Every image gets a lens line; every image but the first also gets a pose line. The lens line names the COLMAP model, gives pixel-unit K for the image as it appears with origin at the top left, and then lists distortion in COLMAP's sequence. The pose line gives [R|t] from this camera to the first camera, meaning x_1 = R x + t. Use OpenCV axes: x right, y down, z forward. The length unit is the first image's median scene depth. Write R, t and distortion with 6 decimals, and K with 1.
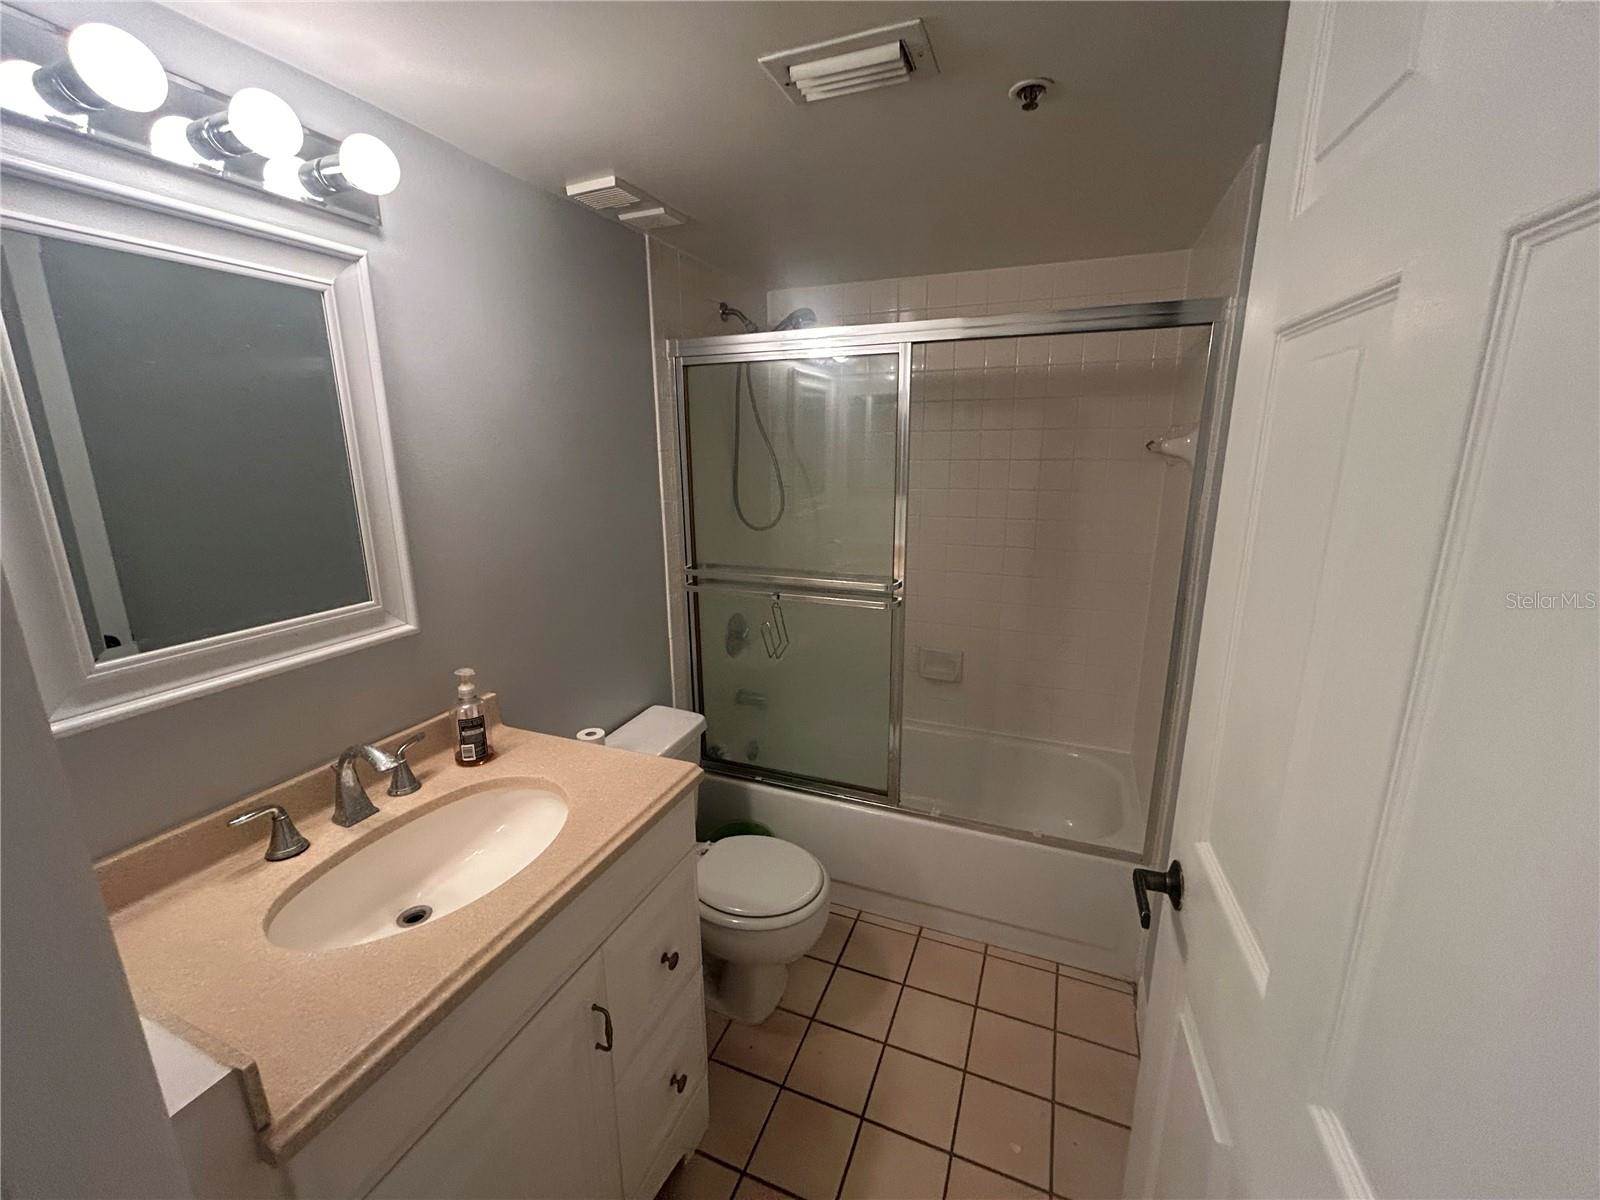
lens RADIAL K [[647.2, 0, 797.7], [0, 647.2, 602.6], [0, 0, 1]] dist [0.000166, 0.000789]
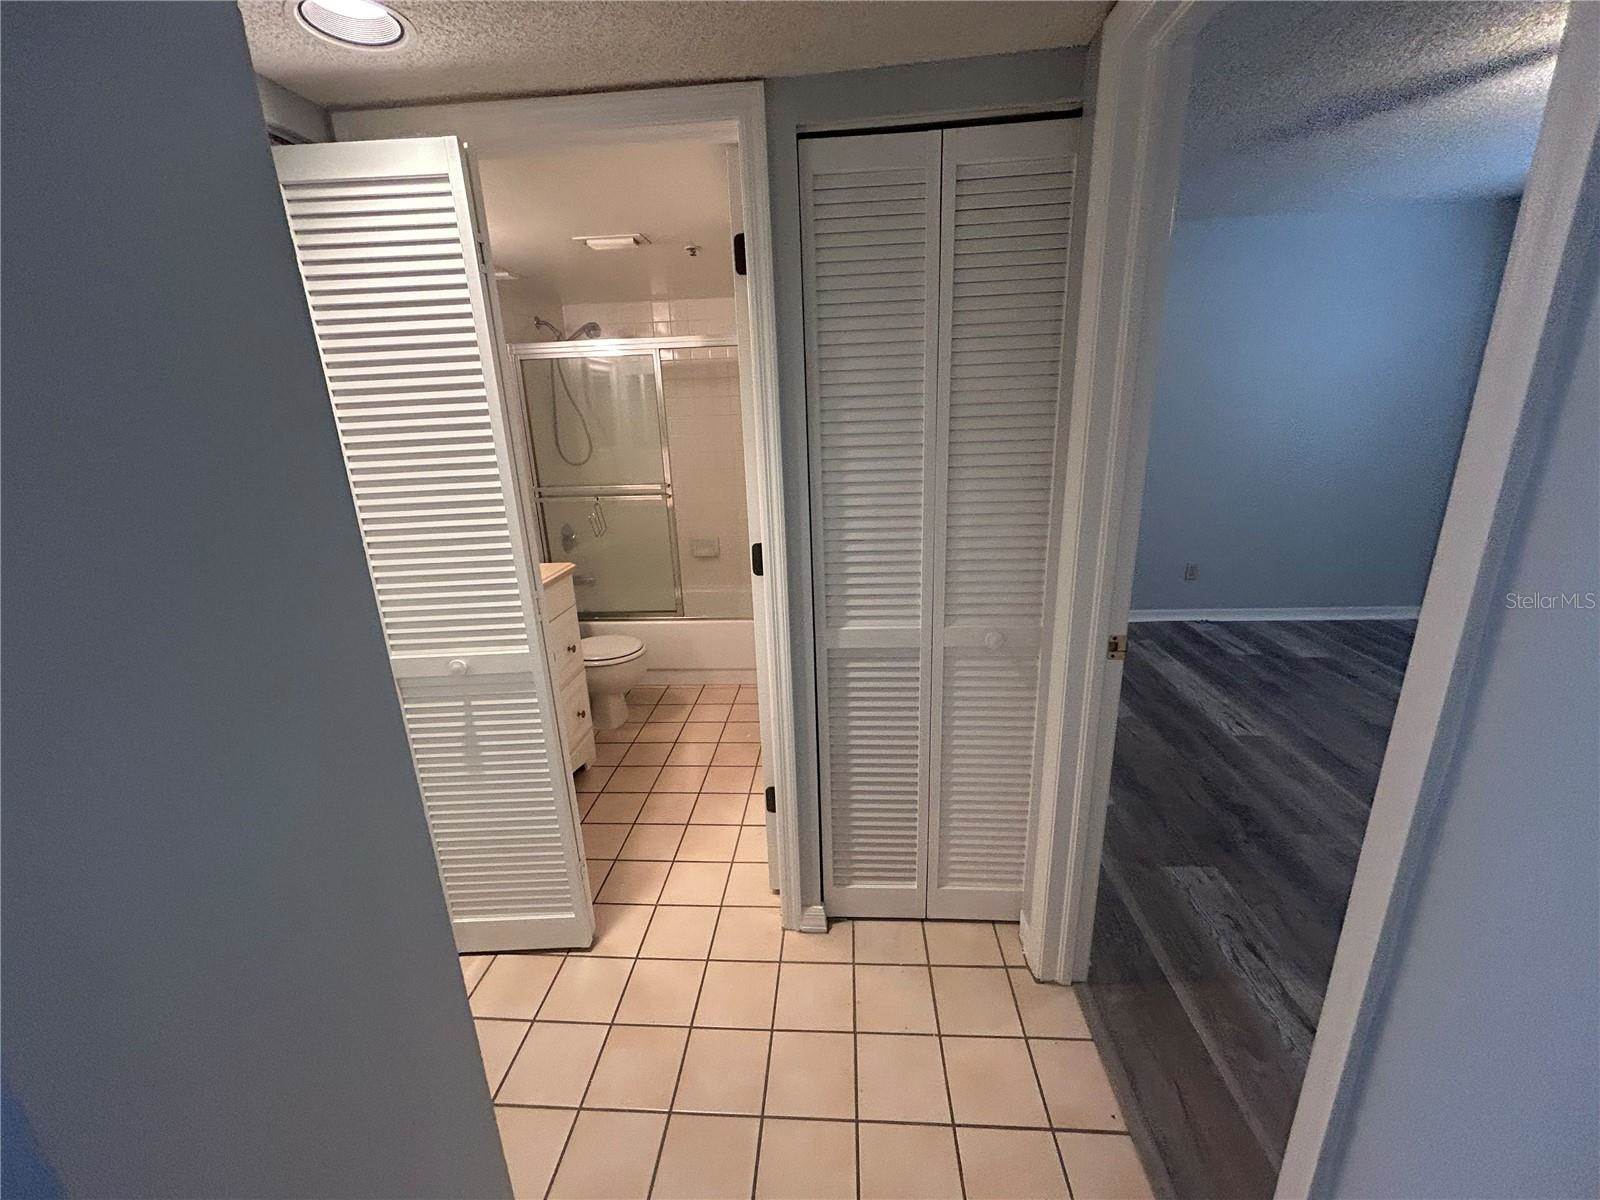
lens RADIAL K [[647.2, 0, 807.1], [0, 647.2, 597.9], [0, 0, 1]] dist [0.000166, 0.000789]
pose [[0.944088, -0.112537, 0.309892, -0.063151], [0.102706, 0.993557, 0.047915, 0.213382], [-0.313288, -0.013408, 0.949564, -0.736974]]
